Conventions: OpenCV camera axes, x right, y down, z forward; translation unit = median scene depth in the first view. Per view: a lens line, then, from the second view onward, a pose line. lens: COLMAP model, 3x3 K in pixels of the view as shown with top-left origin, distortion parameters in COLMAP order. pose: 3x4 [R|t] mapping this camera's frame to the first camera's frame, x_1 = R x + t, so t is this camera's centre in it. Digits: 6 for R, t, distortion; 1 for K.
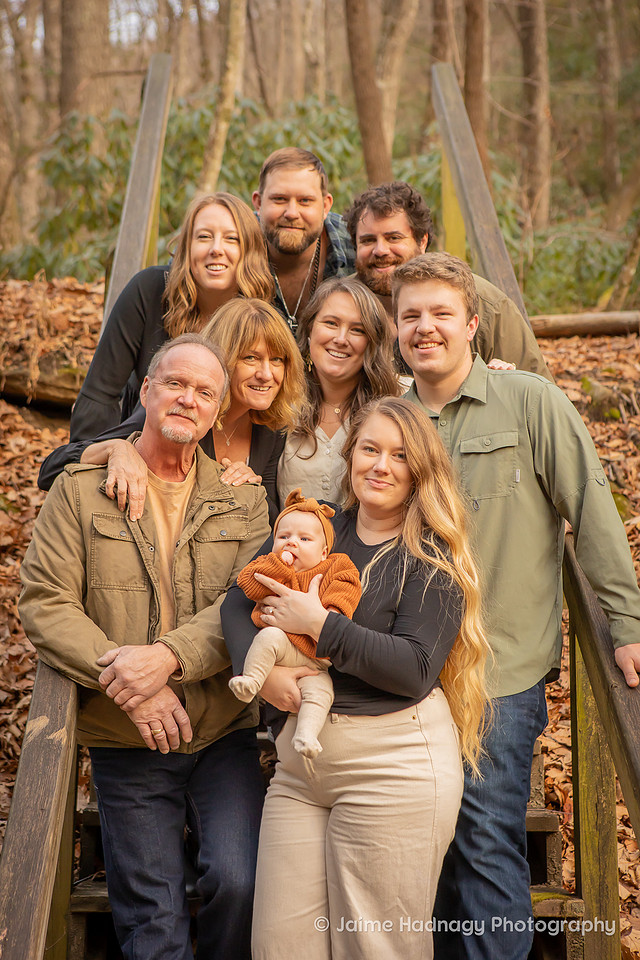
lens RADIAL K [[1554.0, 0, 320.0], [0, 1554.0, 480.0], [0, 0, 1]] dist [0.120441, -0.018997]
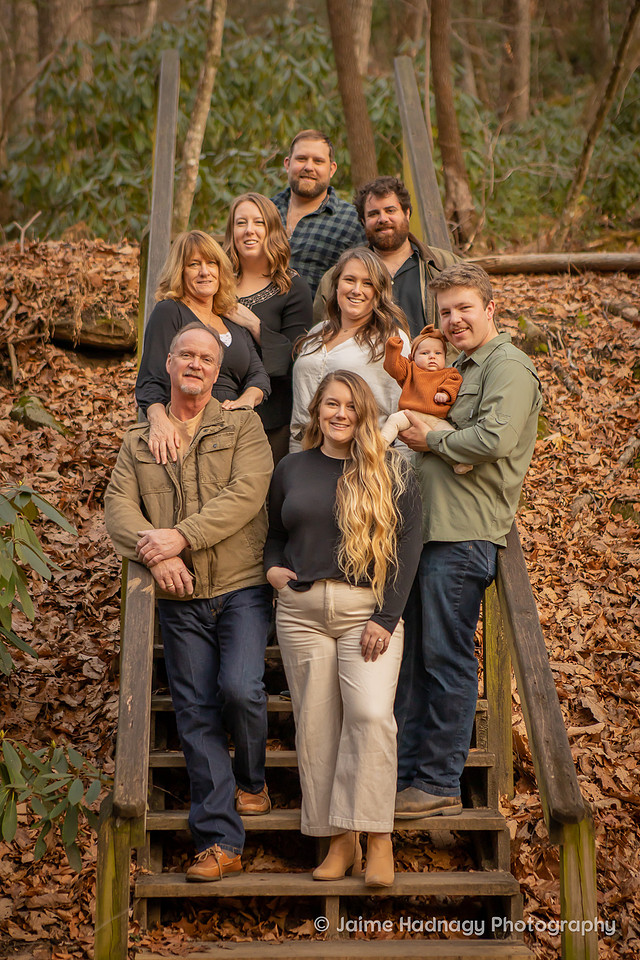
lens RADIAL K [[2391.1, 0, 320.0], [0, 2391.1, 480.0], [0, 0, 1]] dist [-0.019580, 0.617302]
pose [[0.999846, -0.009111, 0.015005, -0.017635], [0.008000, 0.997335, 0.072513, -0.078875], [-0.015626, -0.072382, 0.997255, -0.912394]]
